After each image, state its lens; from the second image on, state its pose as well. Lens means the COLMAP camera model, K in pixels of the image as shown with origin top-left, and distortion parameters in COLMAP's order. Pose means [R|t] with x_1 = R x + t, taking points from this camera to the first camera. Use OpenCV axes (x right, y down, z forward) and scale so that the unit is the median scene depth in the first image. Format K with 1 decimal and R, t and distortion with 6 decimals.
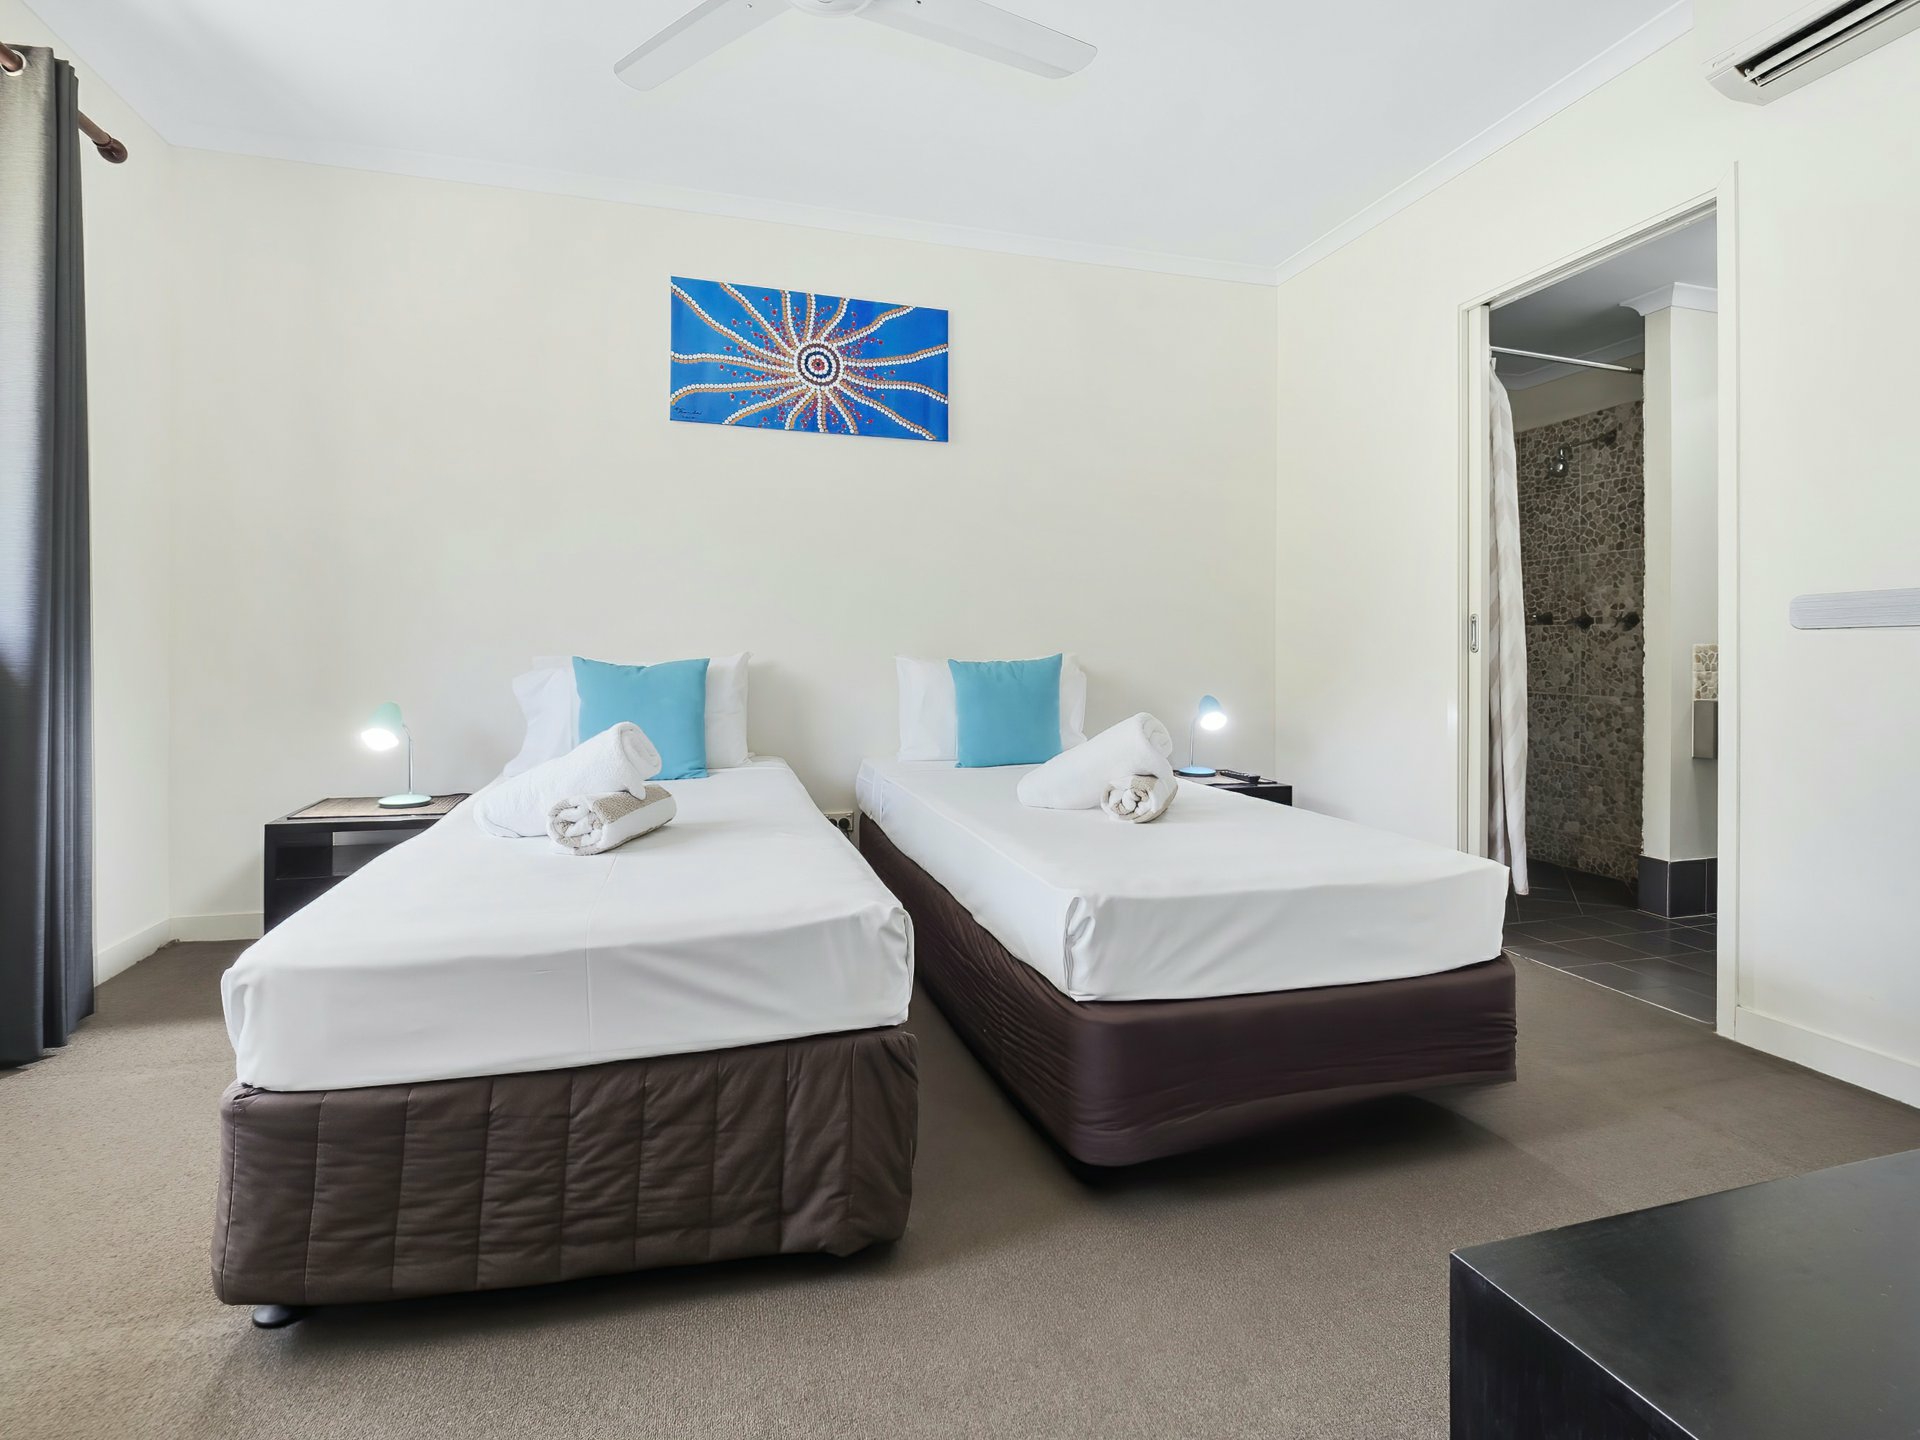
lens RADIAL K [[935.6, 0, 947.6], [0, 935.6, 654.5], [0, 0, 1]] dist [-0.002593, -0.003757]
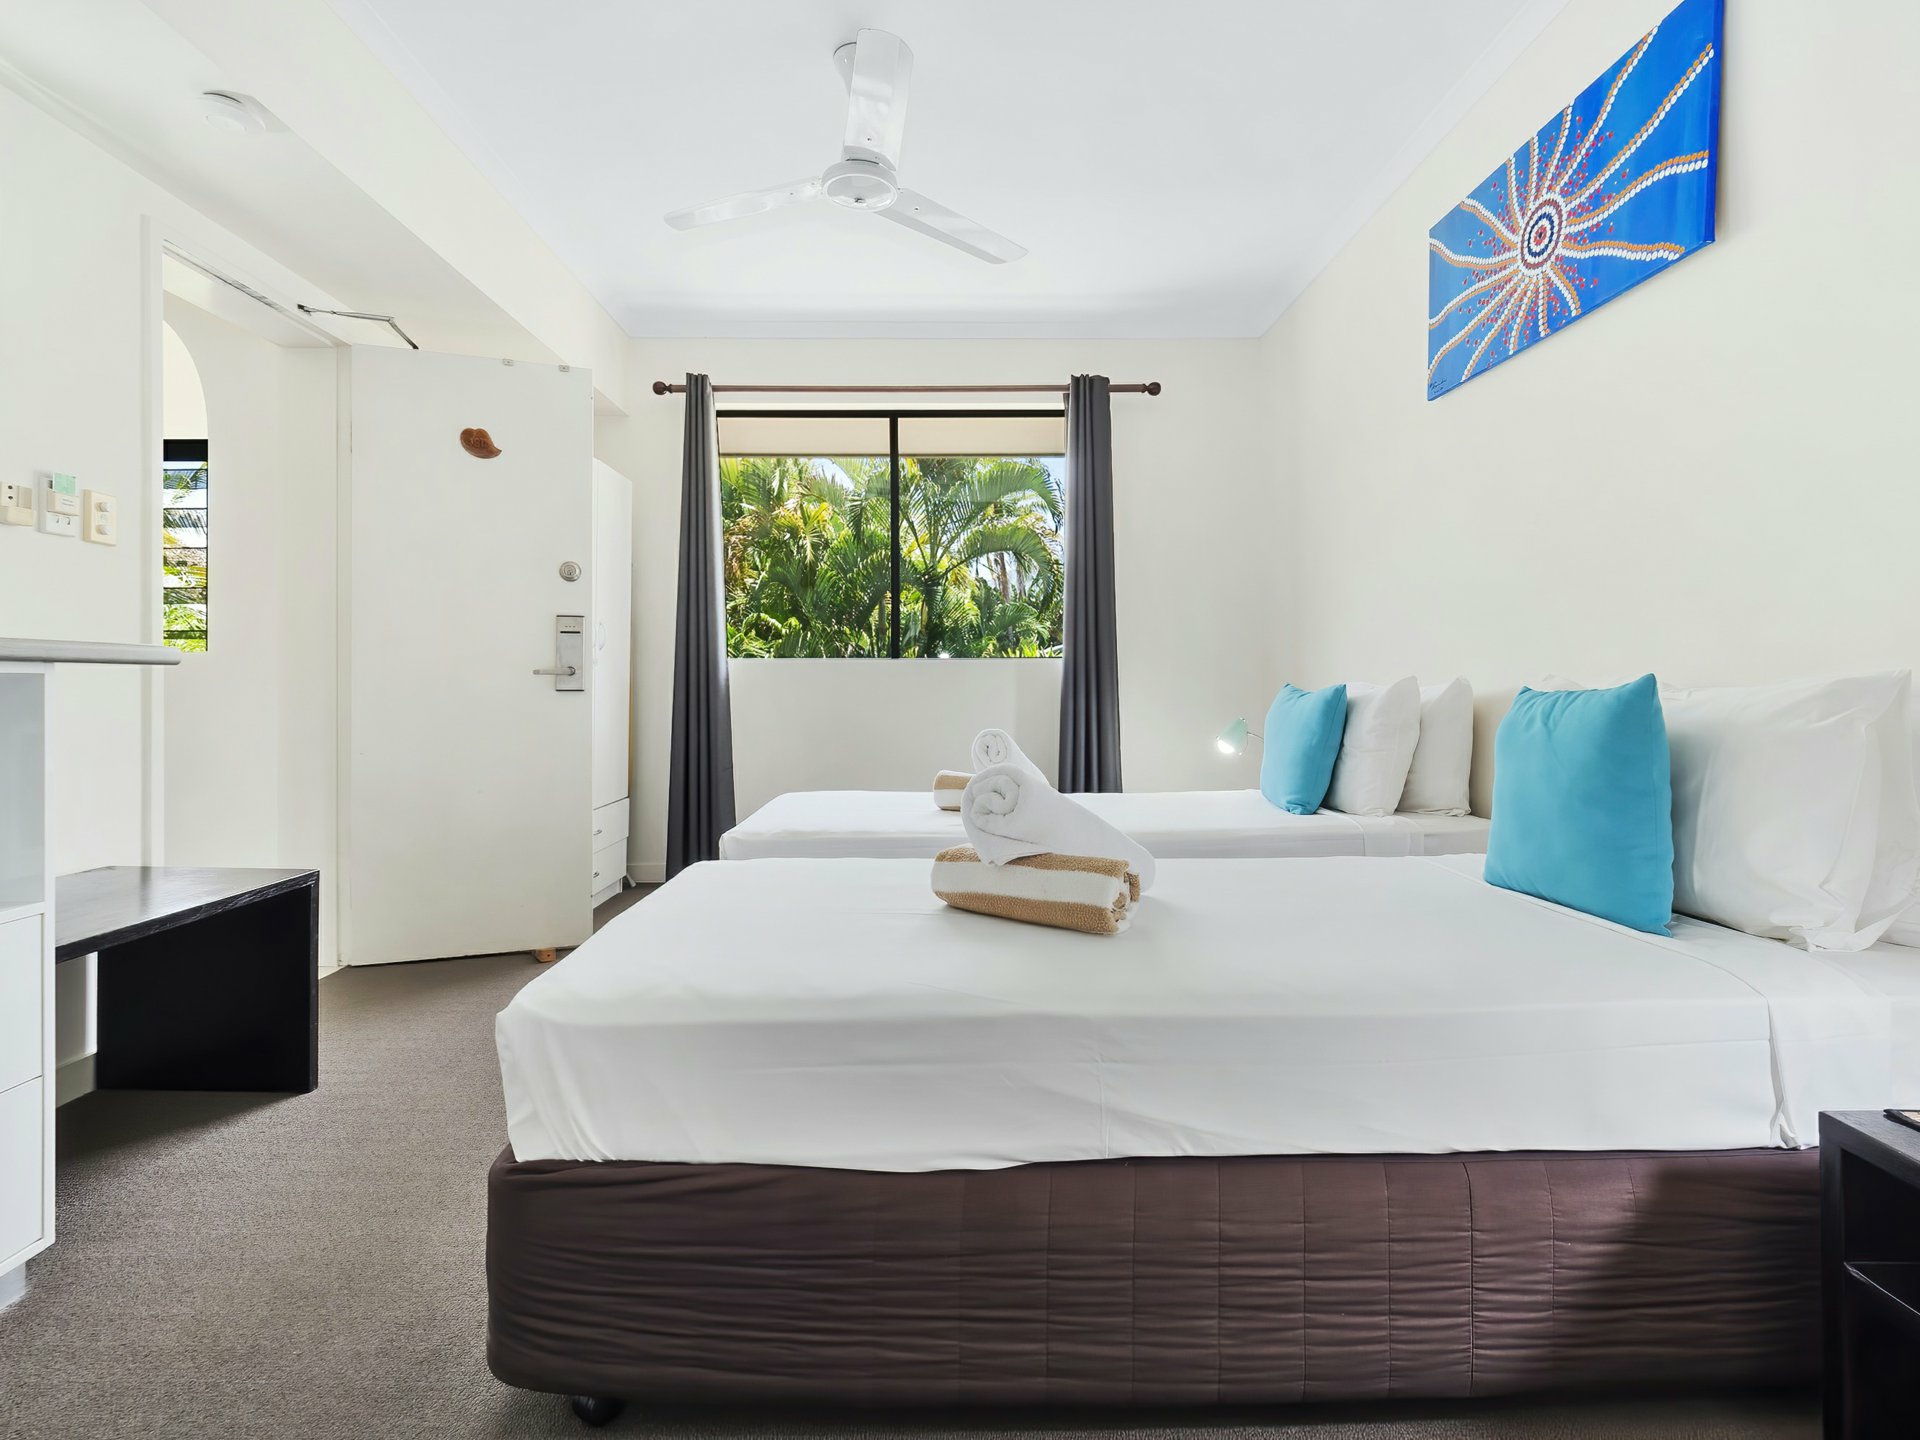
lens RADIAL K [[935.6, 0, 959.6], [0, 935.6, 701.0], [0, 0, 1]] dist [-0.002593, -0.003757]
pose [[-0.259115, 0.009326, -0.965802, 0.614898], [-0.000639, 0.999952, 0.009827, 0.010990], [0.965846, 0.003163, -0.259096, 0.792608]]
